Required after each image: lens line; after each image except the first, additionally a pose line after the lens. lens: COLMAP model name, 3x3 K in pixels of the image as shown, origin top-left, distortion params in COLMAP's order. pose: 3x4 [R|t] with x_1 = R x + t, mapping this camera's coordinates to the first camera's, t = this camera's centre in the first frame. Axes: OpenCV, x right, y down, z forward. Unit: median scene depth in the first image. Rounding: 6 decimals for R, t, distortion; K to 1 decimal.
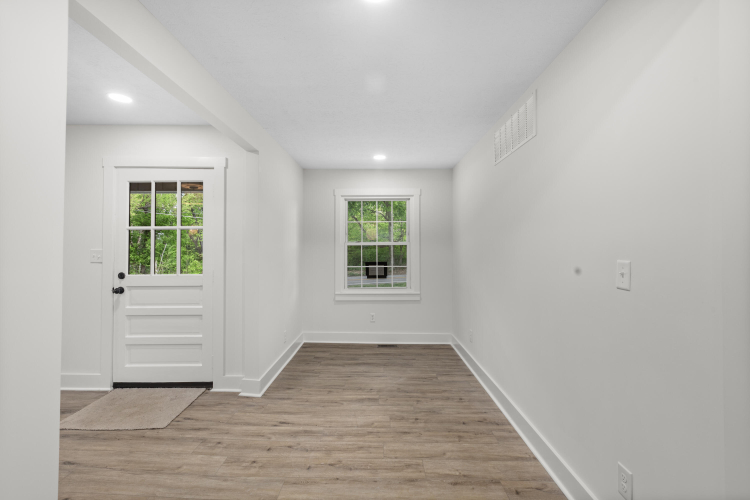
lens RADIAL K [[340.7, 0, 369.5], [0, 340.7, 246.2], [0, 0, 1]] dist [0.003114, -0.001209]
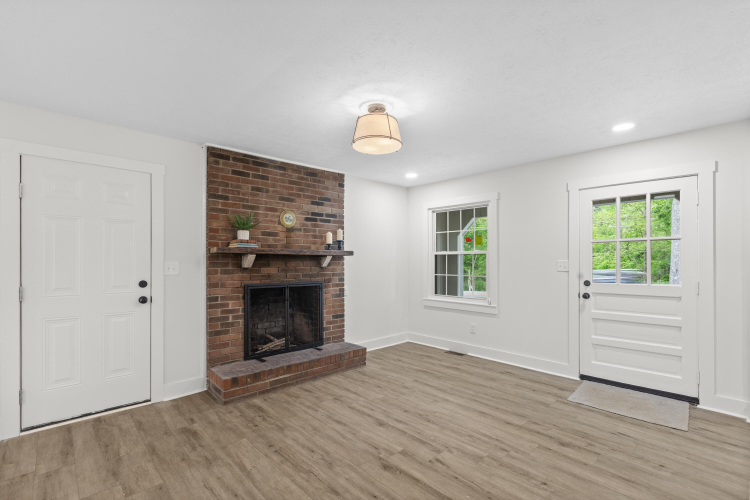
lens RADIAL K [[340.7, 0, 376.4], [0, 340.7, 261.0], [0, 0, 1]] dist [0.003114, -0.001209]
pose [[0.709335, 0.001127, -0.704871, -0.420440], [0.006724, 0.999942, 0.008366, -0.002170], [0.704840, -0.010674, 0.709286, -0.310731]]
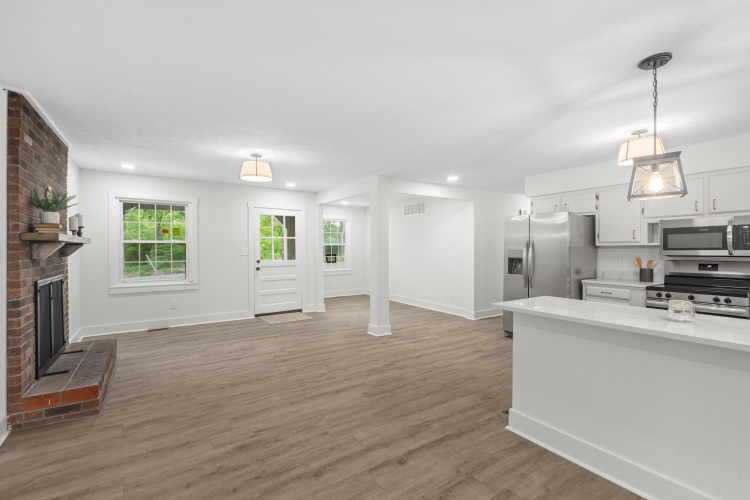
lens RADIAL K [[340.7, 0, 369.5], [0, 340.7, 248.5], [0, 0, 1]] dist [0.003114, -0.001209]
pose [[0.819801, -0.003562, 0.572637, -1.336117], [-0.003226, 0.999936, 0.010839, -0.011840], [-0.572639, -0.010733, 0.819737, -1.013650]]
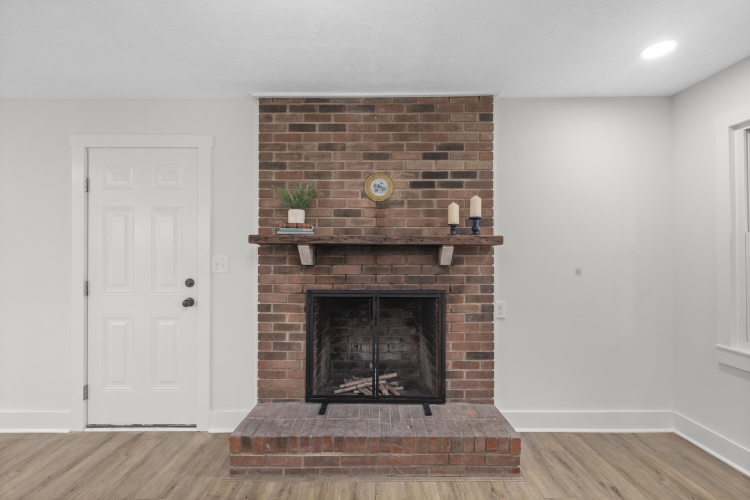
lens RADIAL K [[340.7, 0, 367.0], [0, 340.7, 249.9], [0, 0, 1]] dist [0.003114, -0.001209]
pose [[0.033221, -0.008612, -0.999411, -0.760945], [0.010625, 0.999909, -0.008263, 0.000630], [0.999392, -0.010344, 0.033310, 0.301663]]
